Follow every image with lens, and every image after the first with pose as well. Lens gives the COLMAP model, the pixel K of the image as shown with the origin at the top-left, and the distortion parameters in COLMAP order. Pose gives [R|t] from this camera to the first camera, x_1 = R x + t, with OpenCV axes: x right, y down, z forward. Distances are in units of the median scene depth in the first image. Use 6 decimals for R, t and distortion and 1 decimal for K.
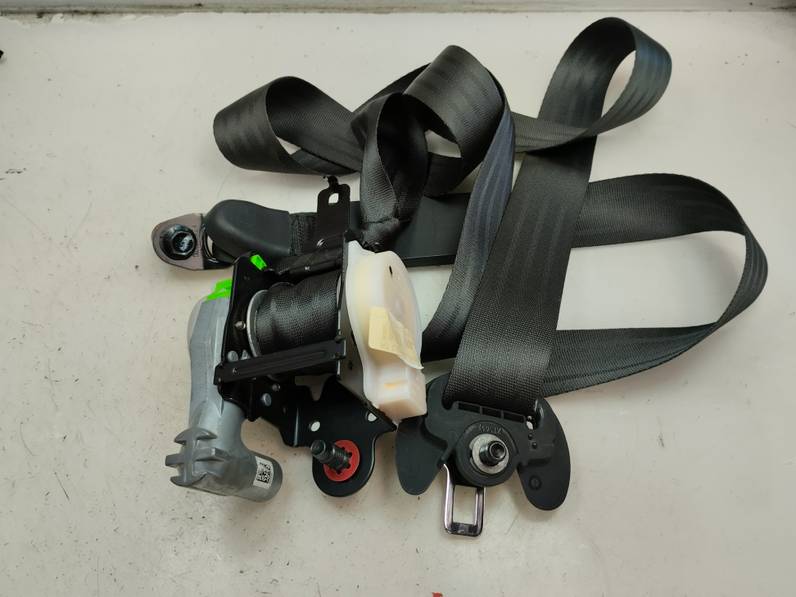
lens RADIAL K [[669.4, 0, 398.0], [0, 669.4, 298.5], [0, 0, 1]] dist [0.081402, -0.115186]
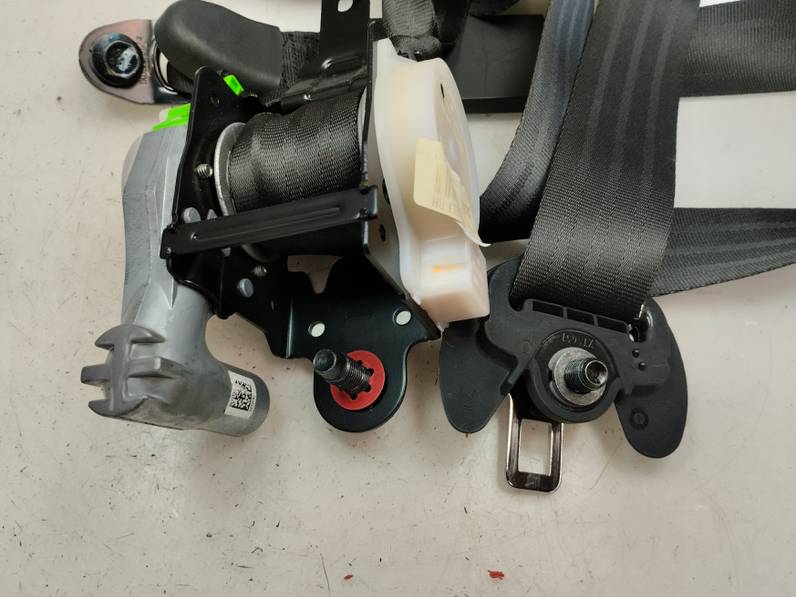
lens RADIAL K [[669.4, 0, 398.0], [0, 669.4, 298.5], [0, 0, 1]] dist [0.081402, -0.115186]
pose [[0.999275, 0.027902, 0.025909, -0.063272], [-0.030989, 0.991344, 0.127583, 0.072357], [-0.022125, -0.128293, 0.991489, 0.341513]]
